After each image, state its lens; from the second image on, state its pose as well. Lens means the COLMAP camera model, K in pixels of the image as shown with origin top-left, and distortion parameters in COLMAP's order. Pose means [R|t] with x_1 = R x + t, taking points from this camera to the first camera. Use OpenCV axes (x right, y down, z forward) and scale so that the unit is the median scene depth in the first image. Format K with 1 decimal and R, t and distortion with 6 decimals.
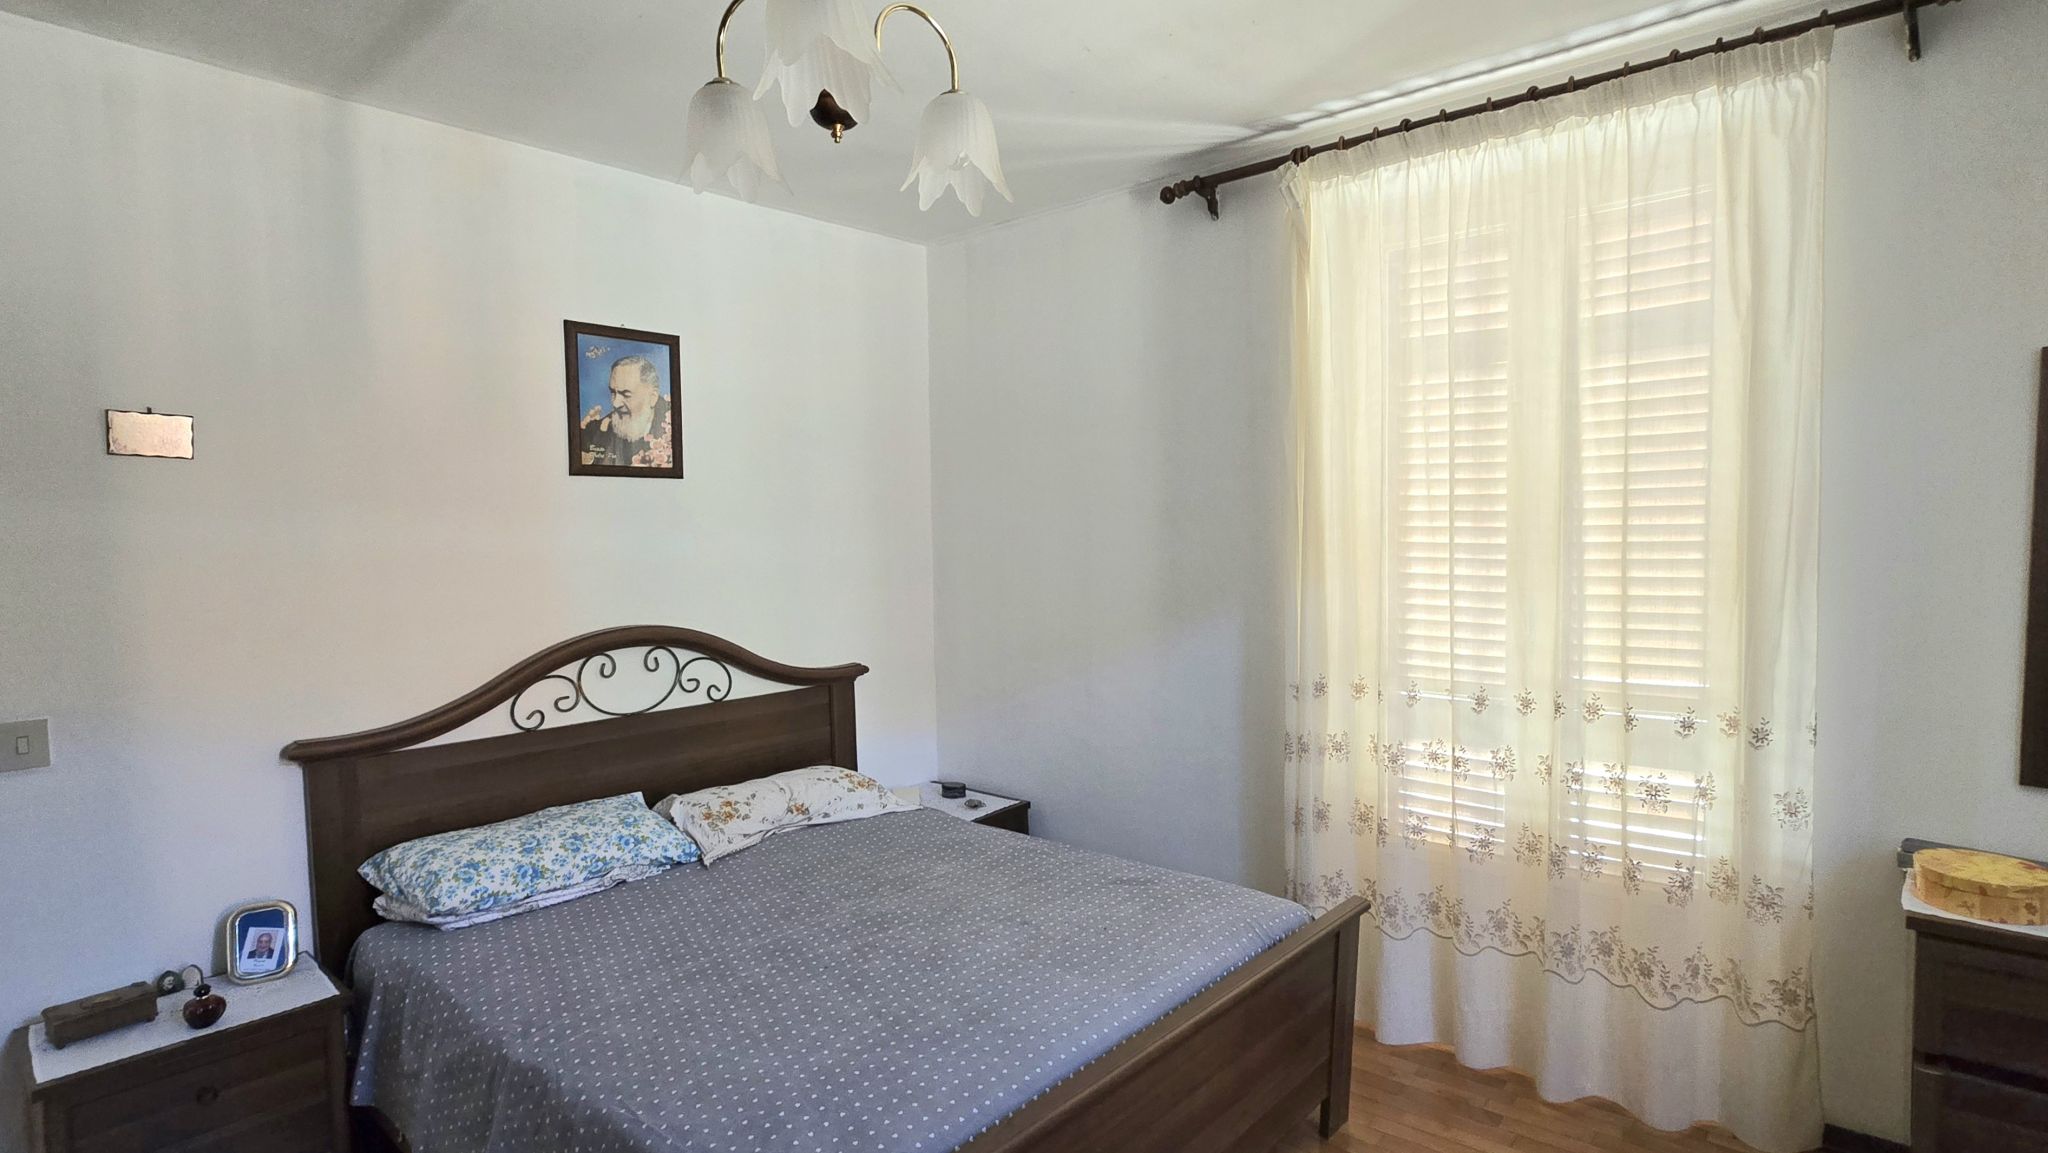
lens RADIAL K [[1023.2, 0, 1025.6], [0, 1023.2, 577.4], [0, 0, 1]] dist [-0.003050, -0.000074]
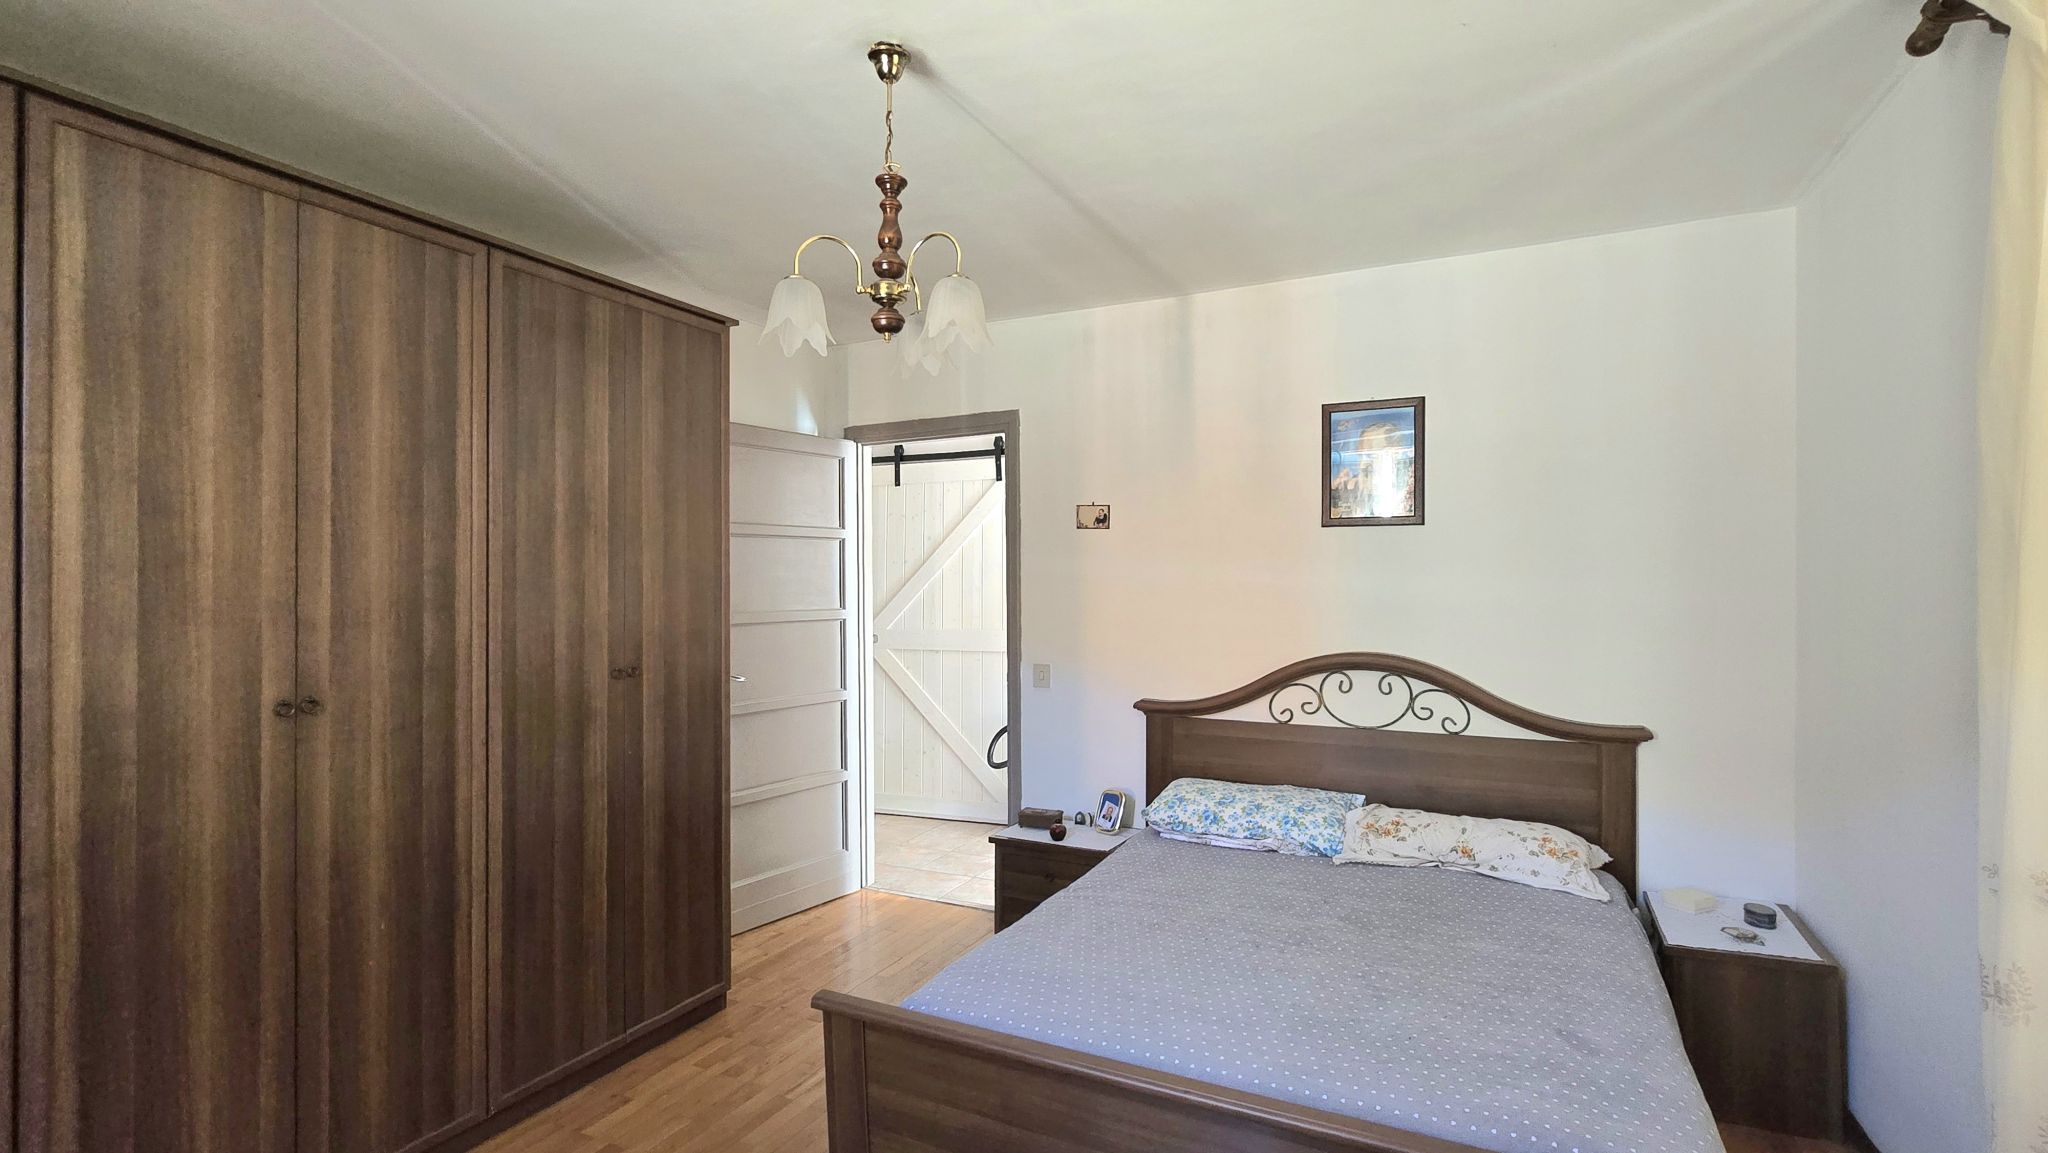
lens RADIAL K [[947.5, 0, 1026.9], [0, 947.5, 571.3], [0, 0, 1]] dist [-0.002985, 0.001766]
pose [[0.248773, 0.009523, -0.968515, 0.582493], [-0.047914, 0.998848, -0.002486, -0.024826], [0.967376, 0.047024, 0.248943, 0.355509]]
